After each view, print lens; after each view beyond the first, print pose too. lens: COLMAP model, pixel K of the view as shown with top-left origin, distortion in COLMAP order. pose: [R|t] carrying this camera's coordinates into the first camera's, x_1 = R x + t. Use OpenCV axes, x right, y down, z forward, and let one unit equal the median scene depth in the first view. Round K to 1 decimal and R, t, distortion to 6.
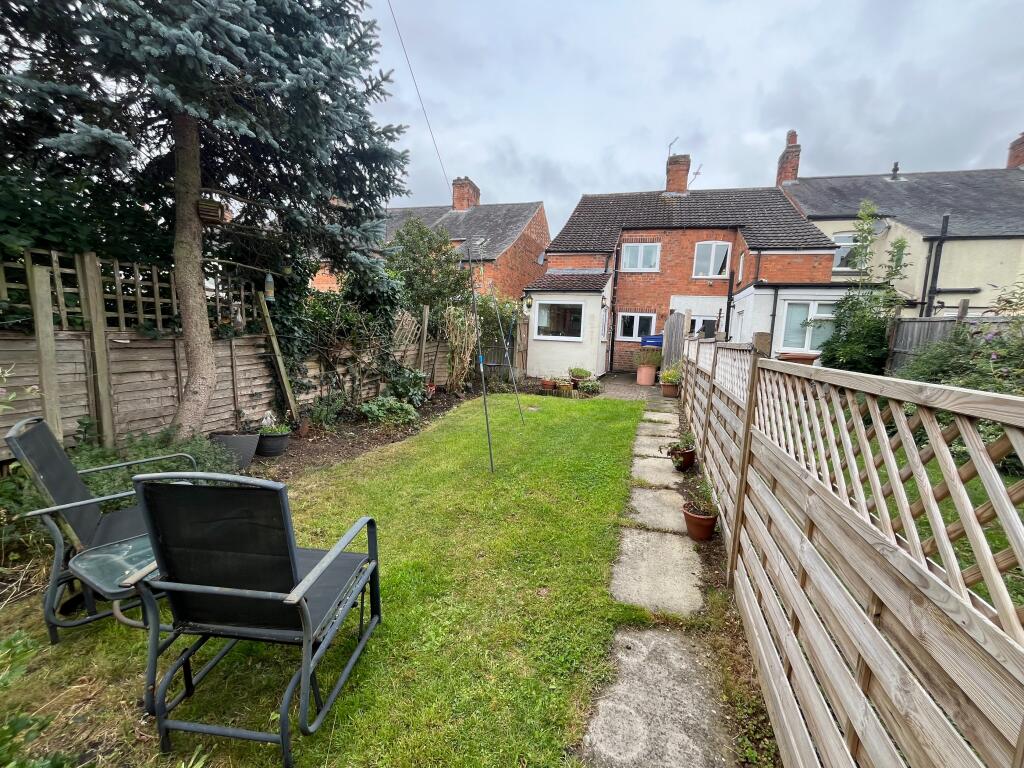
lens RADIAL K [[412.4, 0, 513.4], [0, 412.4, 388.3], [0, 0, 1]] dist [-0.046183, 0.000262]
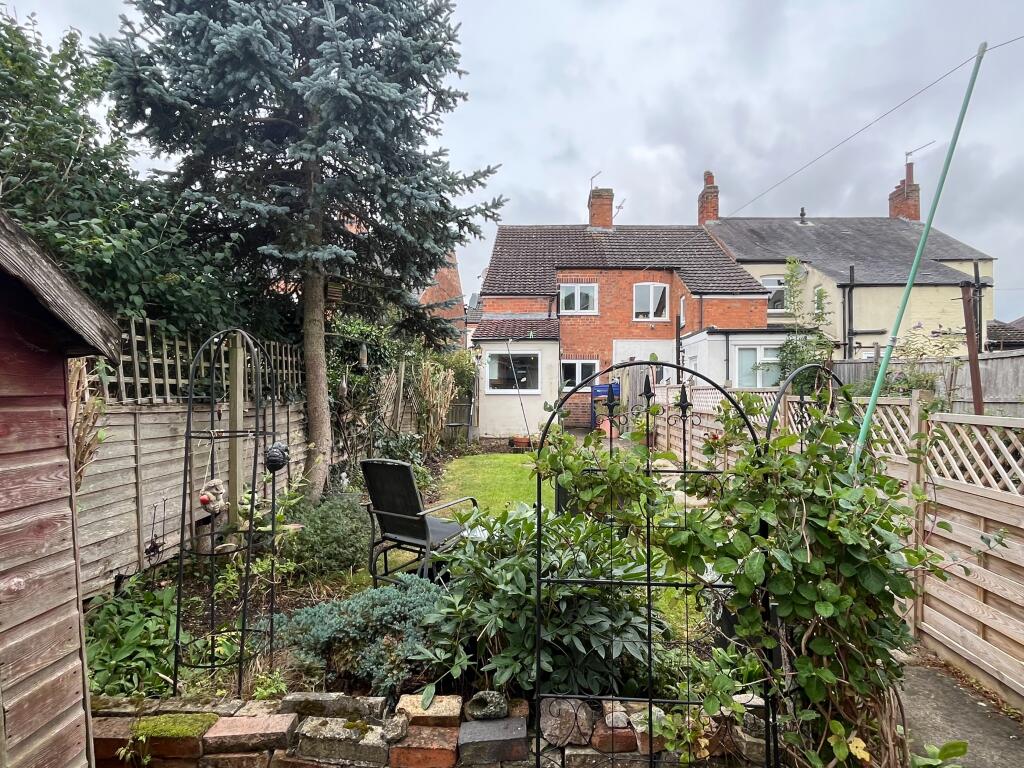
lens RADIAL K [[565.9, 0, 512.0], [0, 565.9, 384.0], [0, 0, 1]] dist [-0.108245, 0.000135]
pose [[0.964998, -0.035348, 0.259865, -0.186358], [0.069724, 0.989794, -0.124282, 0.011670], [-0.252820, 0.138051, 0.957614, -0.151361]]
